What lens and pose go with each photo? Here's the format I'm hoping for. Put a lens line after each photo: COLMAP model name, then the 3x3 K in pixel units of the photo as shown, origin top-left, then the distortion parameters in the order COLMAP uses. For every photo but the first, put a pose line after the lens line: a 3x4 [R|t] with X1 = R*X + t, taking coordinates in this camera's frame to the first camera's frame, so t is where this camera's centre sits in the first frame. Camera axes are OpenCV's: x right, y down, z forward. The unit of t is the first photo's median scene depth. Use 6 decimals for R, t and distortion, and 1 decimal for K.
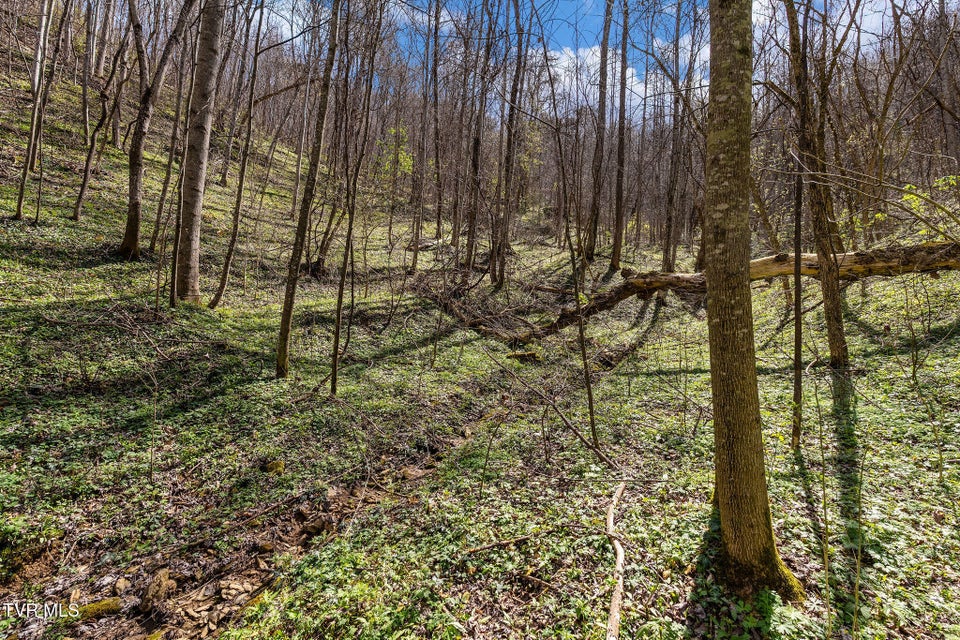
lens RADIAL K [[419.9, 0, 480.0], [0, 419.9, 318.5], [0, 0, 1]] dist [-0.002624, -0.000163]
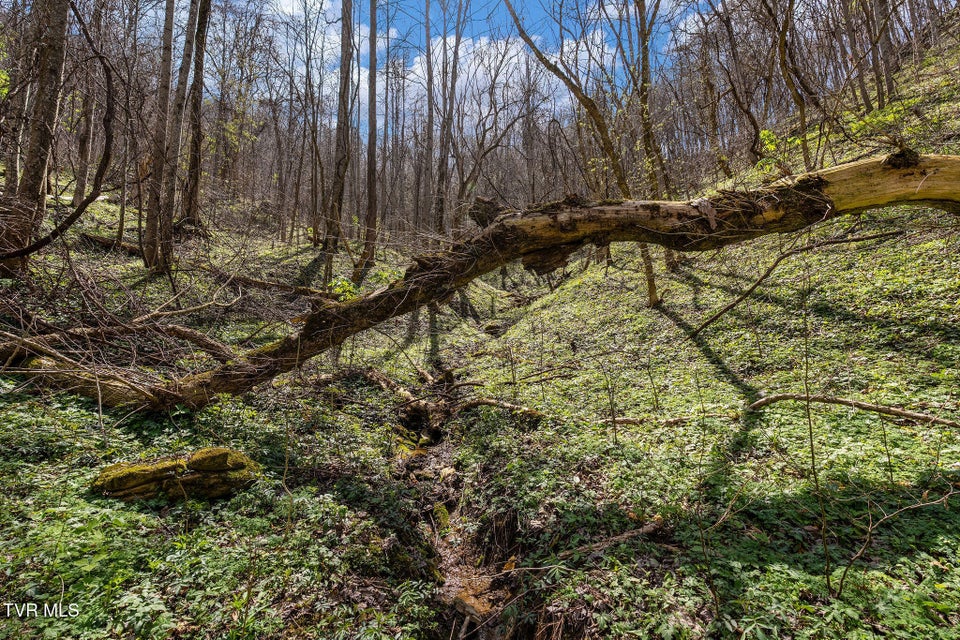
lens RADIAL K [[420.4, 0, 478.2], [0, 420.4, 319.7], [0, 0, 1]] dist [-0.004022, -0.000037]
pose [[0.810637, -0.008976, 0.585481, 0.069854], [0.029348, 0.999249, -0.025315, 0.004496], [-0.584813, 0.037704, 0.810291, 0.445244]]
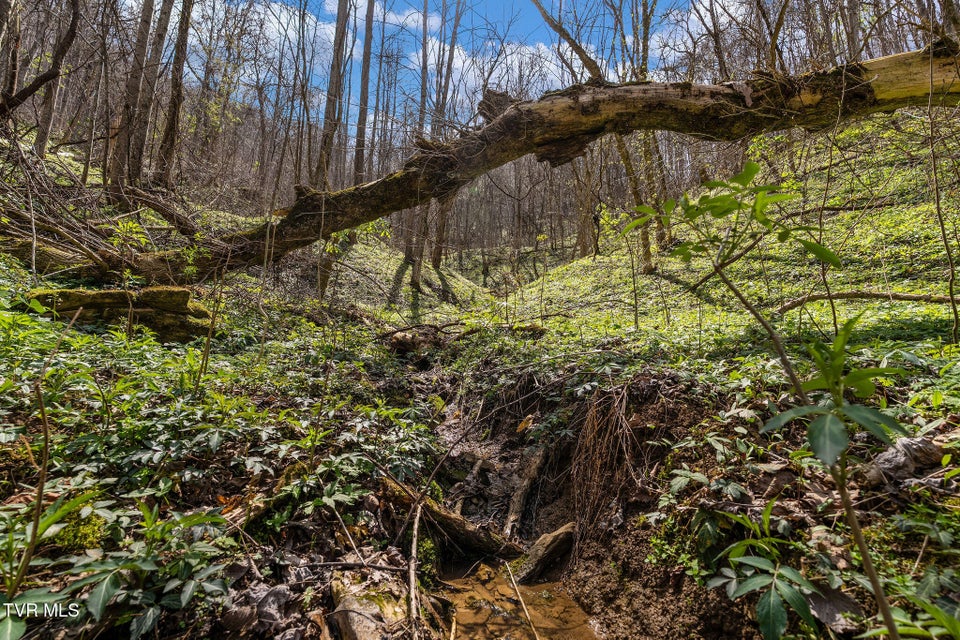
lens RADIAL K [[419.9, 0, 480.0], [0, 419.9, 318.5], [0, 0, 1]] dist [-0.002624, -0.000163]
pose [[0.772873, 0.052982, 0.632345, 0.073603], [-0.025758, 0.998306, -0.052162, 0.066453], [-0.634038, 0.024026, 0.772928, 0.474619]]
